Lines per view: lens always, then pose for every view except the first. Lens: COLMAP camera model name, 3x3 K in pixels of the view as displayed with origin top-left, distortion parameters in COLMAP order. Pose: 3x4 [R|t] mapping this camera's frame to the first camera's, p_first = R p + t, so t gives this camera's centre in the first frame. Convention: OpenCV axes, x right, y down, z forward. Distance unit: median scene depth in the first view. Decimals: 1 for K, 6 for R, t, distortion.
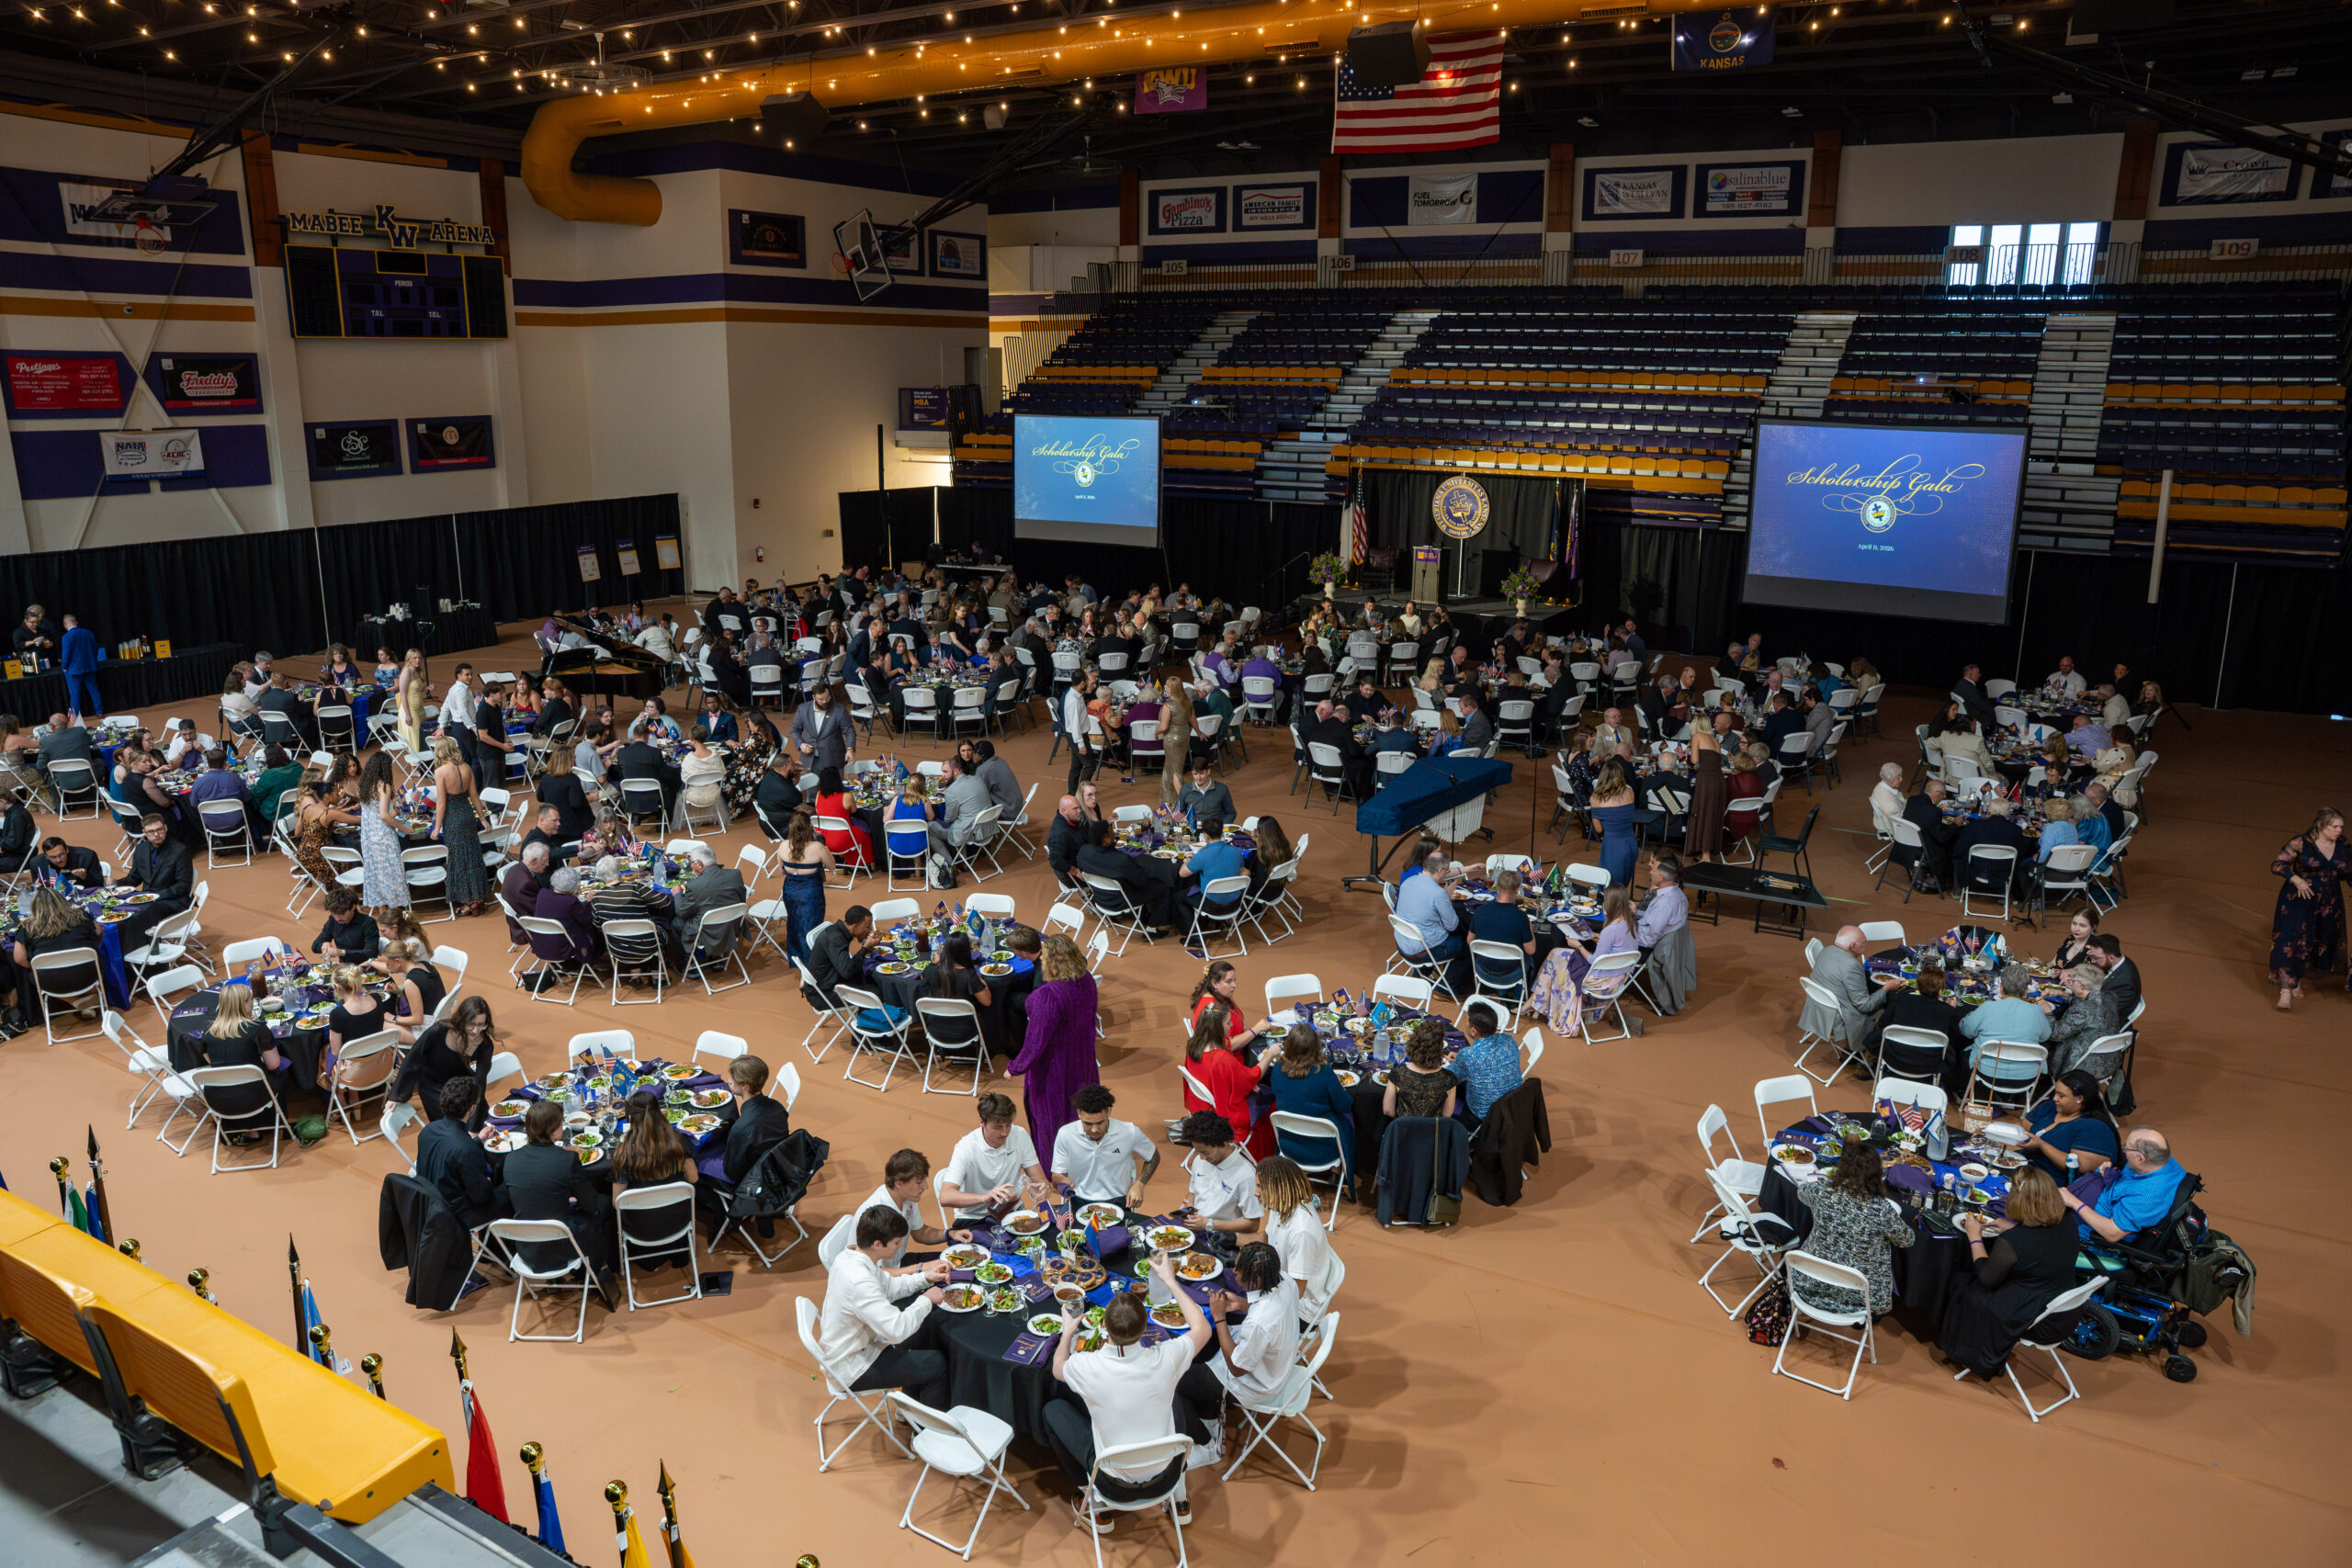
lens RADIAL K [[1597.6, 0, 1179.2], [0, 1597.6, 783.0], [0, 0, 1]] dist [-0.061824, 0.017952]
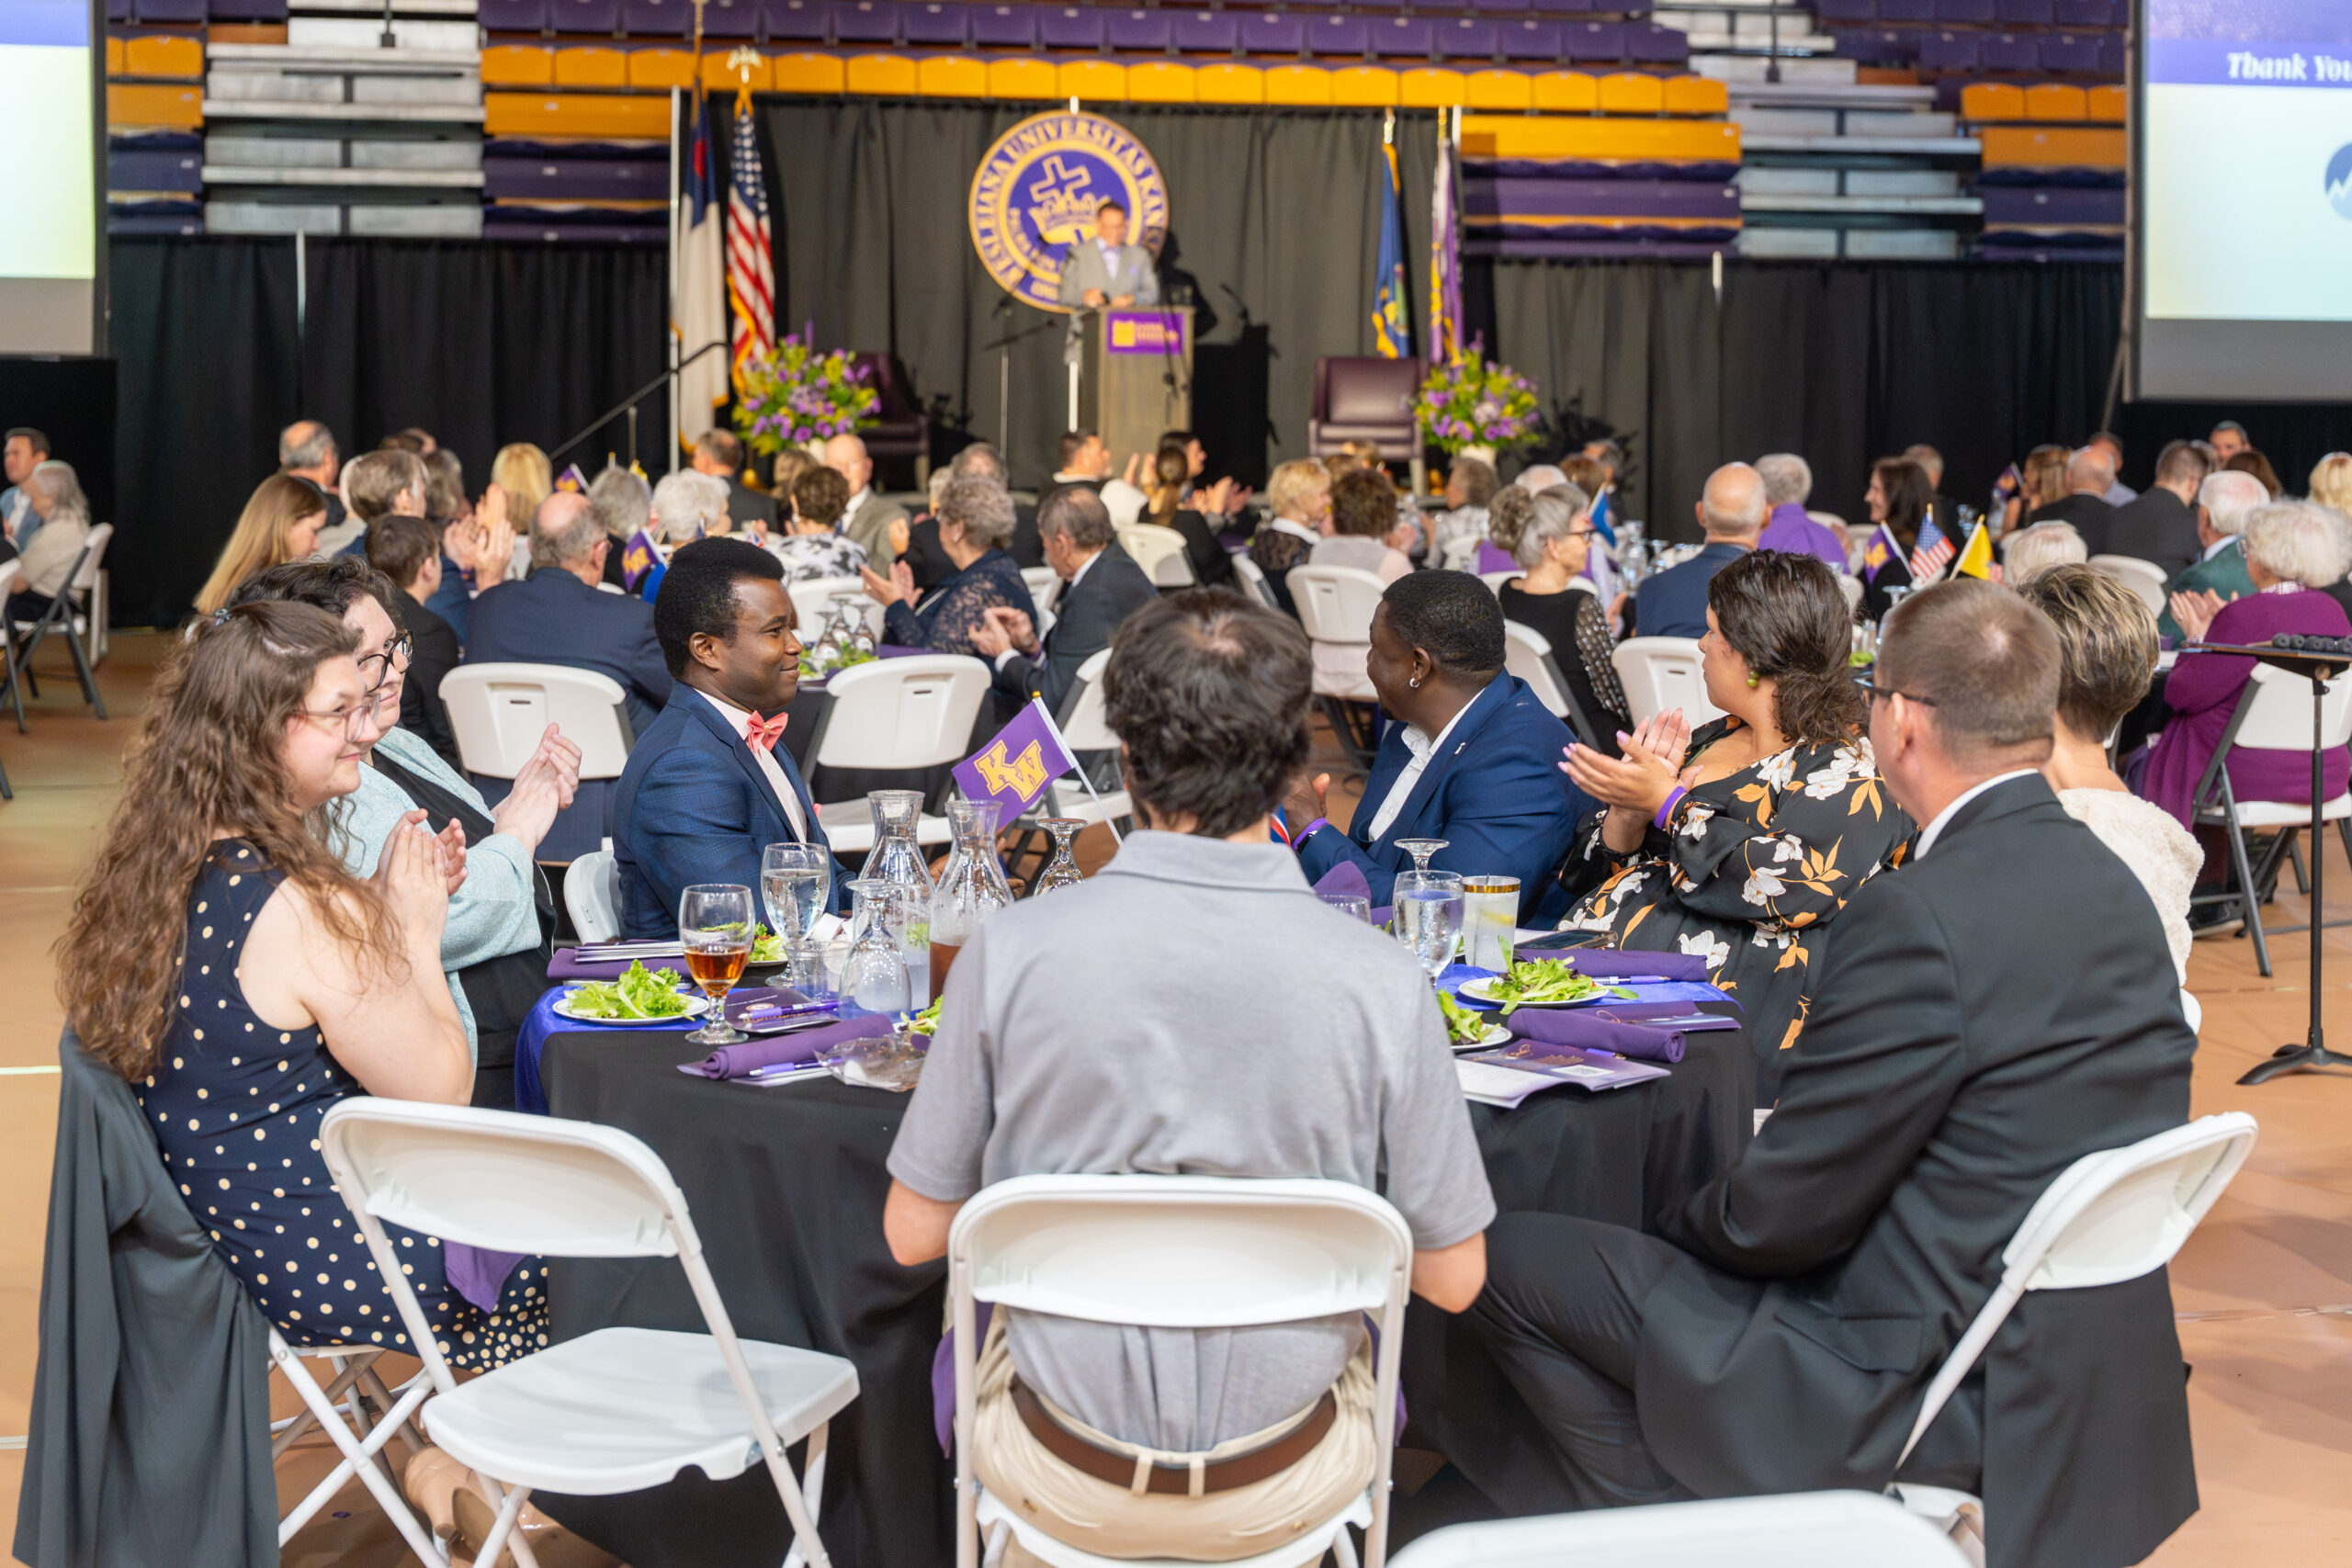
lens RADIAL K [[3199.3, 0, 1176.5], [0, 3199.3, 783.6], [0, 0, 1]] dist [0.005752, 0.000000]
pose [[0.800471, -0.073428, 0.594857, -0.175969], [0.155349, 0.983969, -0.087586, -0.004317], [-0.578889, 0.162521, 0.799046, 0.474970]]
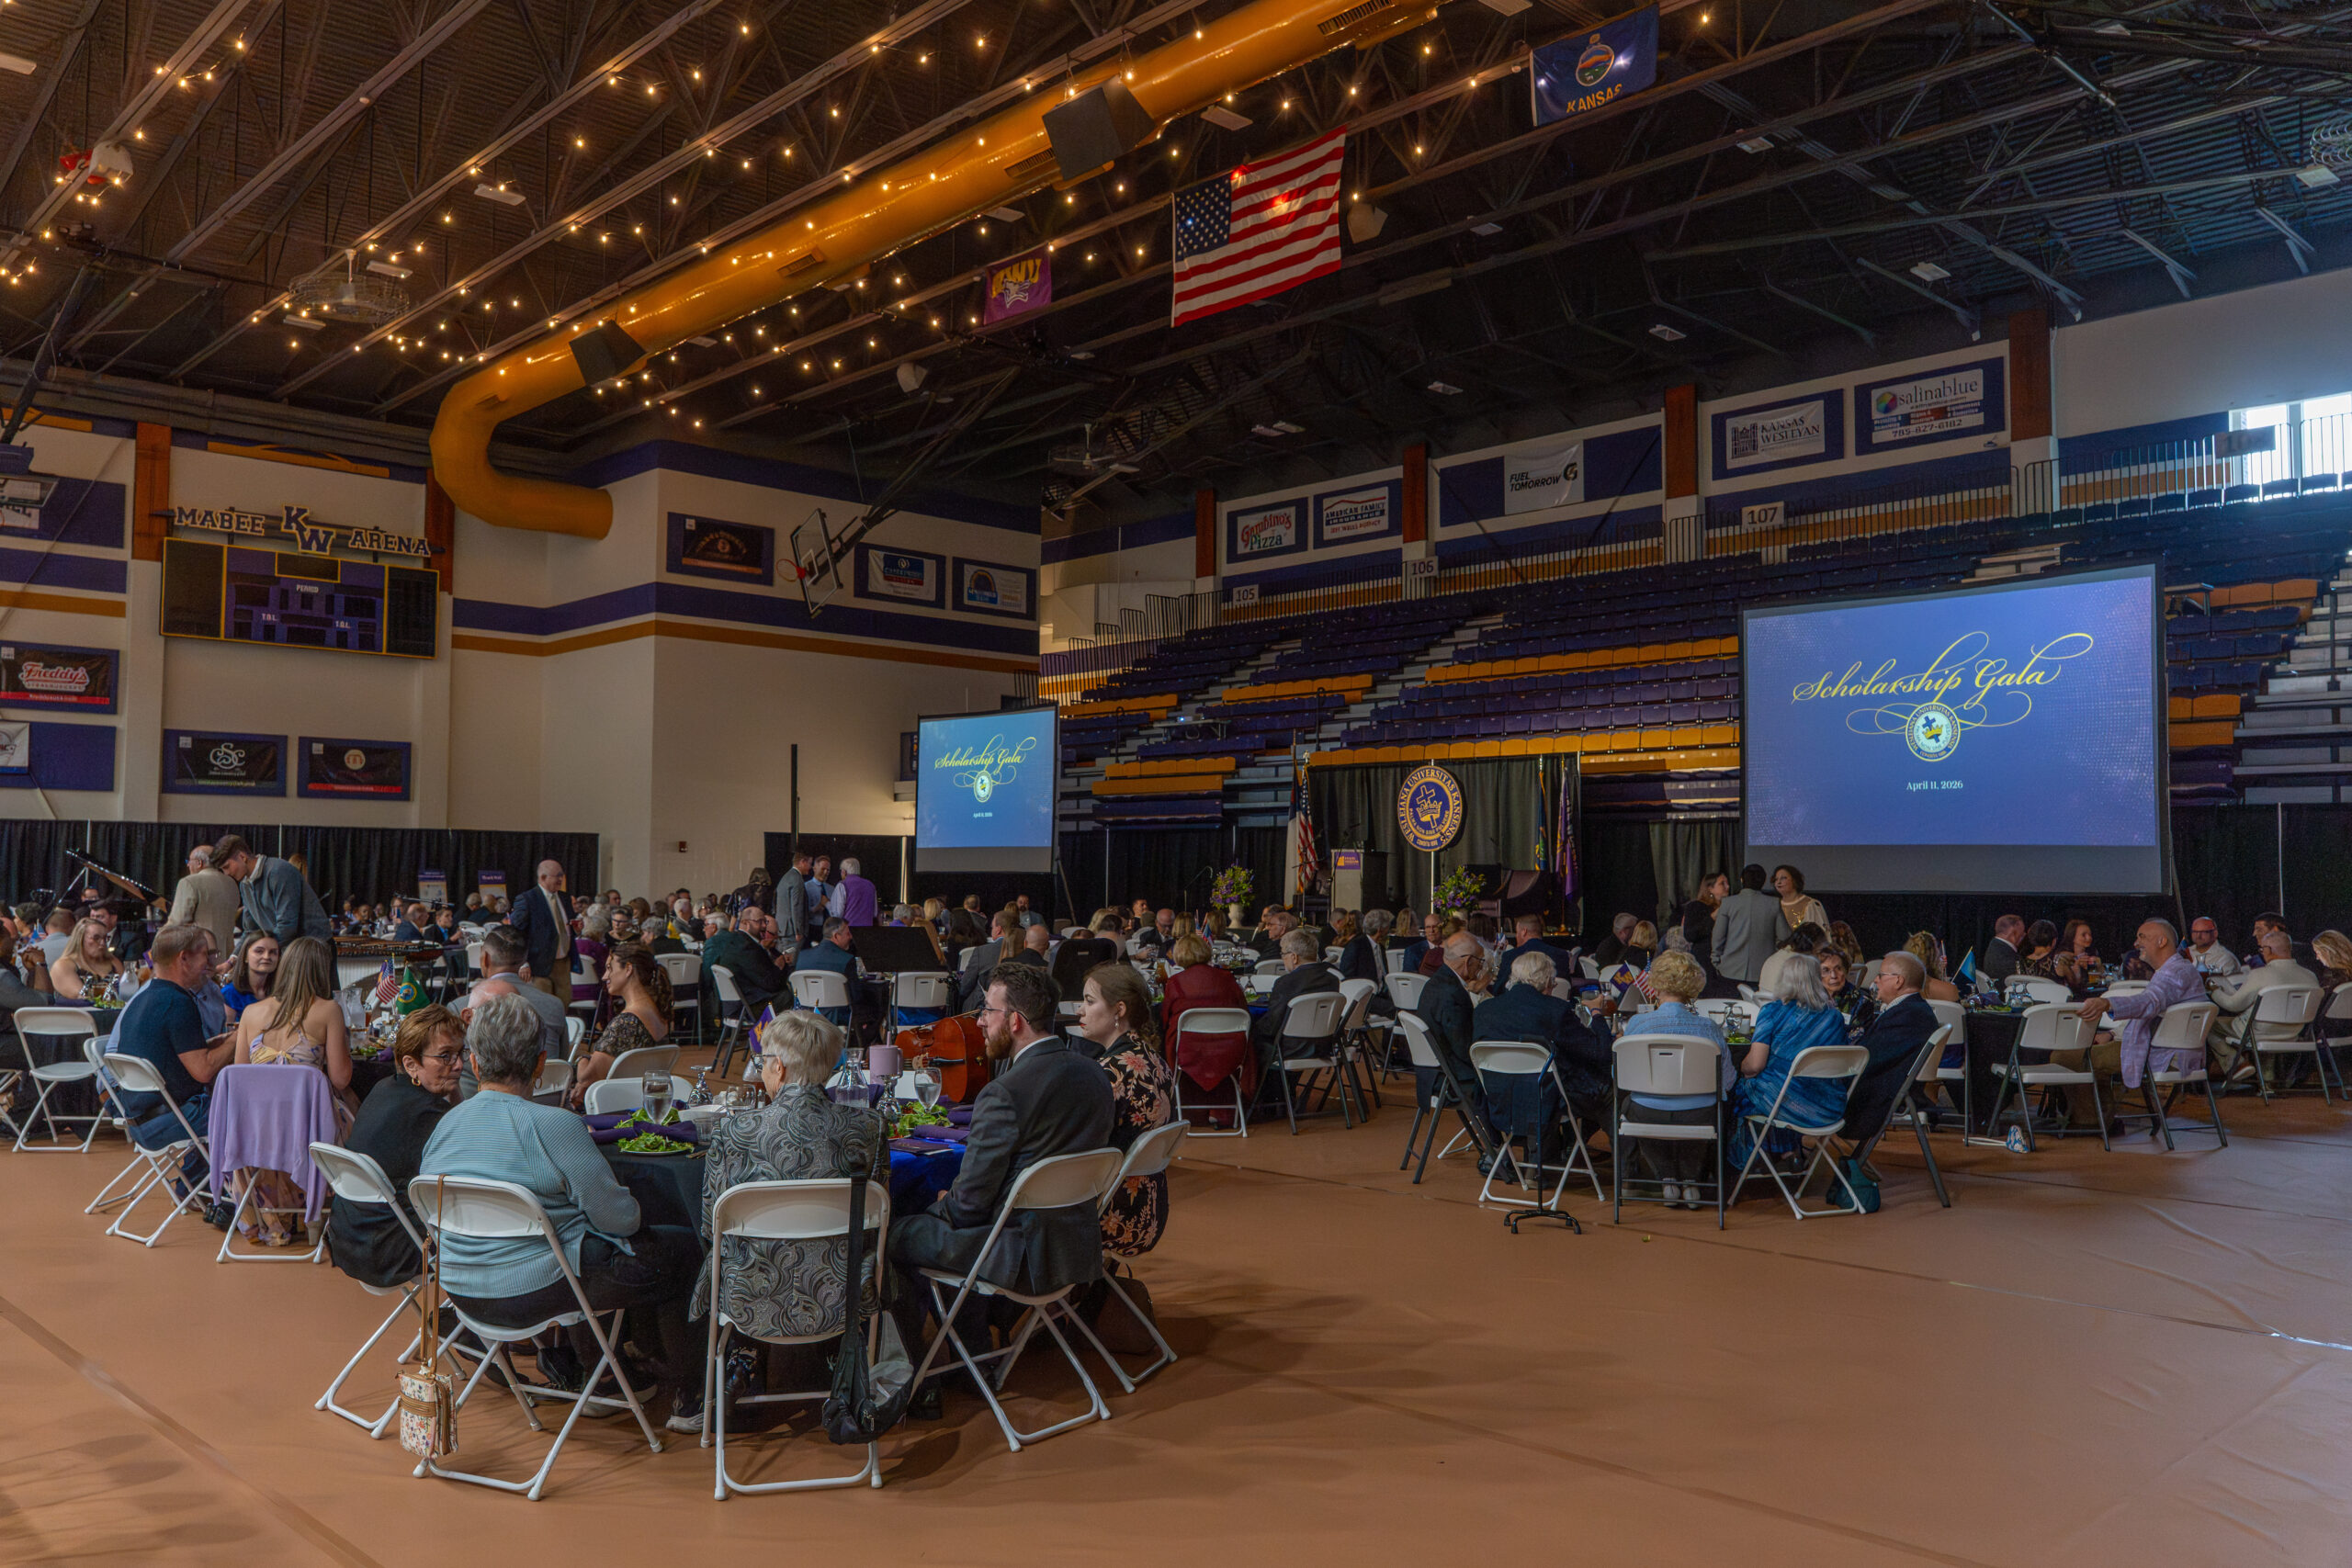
lens RADIAL K [[1785.7, 0, 1171.1], [0, 1785.7, 785.5], [0, 0, 1]] dist [0.011925, 0.012068]
pose [[0.953965, -0.014880, -0.299549, 0.287437], [-0.081523, 0.948299, -0.306730, 0.067373], [0.288627, 0.317030, 0.903431, 0.227614]]
